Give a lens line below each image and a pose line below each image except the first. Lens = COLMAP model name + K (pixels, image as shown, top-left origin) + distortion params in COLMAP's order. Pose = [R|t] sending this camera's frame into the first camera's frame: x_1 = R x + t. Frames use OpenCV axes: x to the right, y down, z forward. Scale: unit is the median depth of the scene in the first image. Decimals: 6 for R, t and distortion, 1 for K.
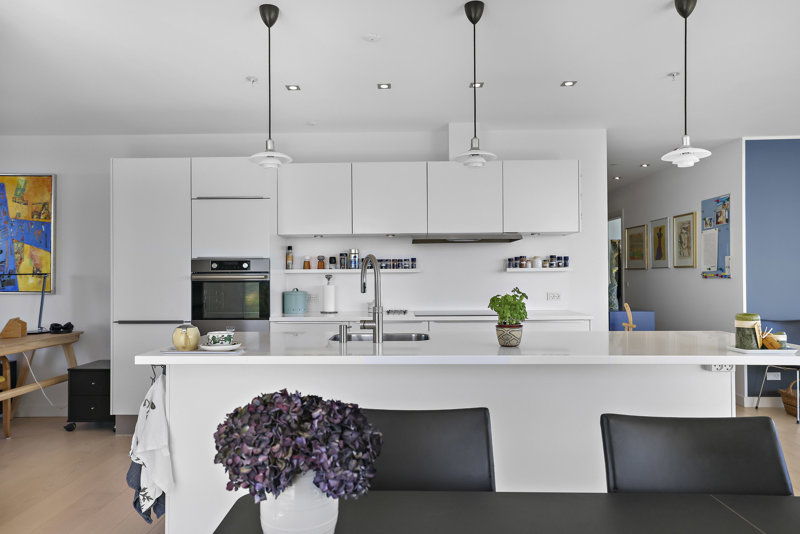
lens RADIAL K [[555.2, 0, 400.0], [0, 555.2, 267.0], [0, 0, 1]] dist [0.004287, 0.003376]
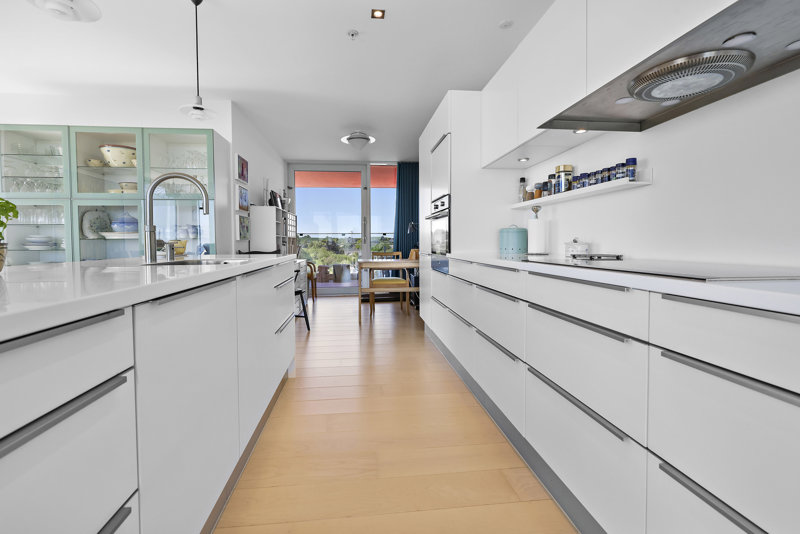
lens RADIAL K [[346.0, 0, 395.9], [0, 346.0, 262.4], [0, 0, 1]] dist [-0.045412, 0.017671]
pose [[0.121987, 0.055300, -0.990990, 0.328314], [0.016694, 0.998191, 0.057757, 0.062198], [0.992391, -0.023589, 0.120844, 0.739027]]
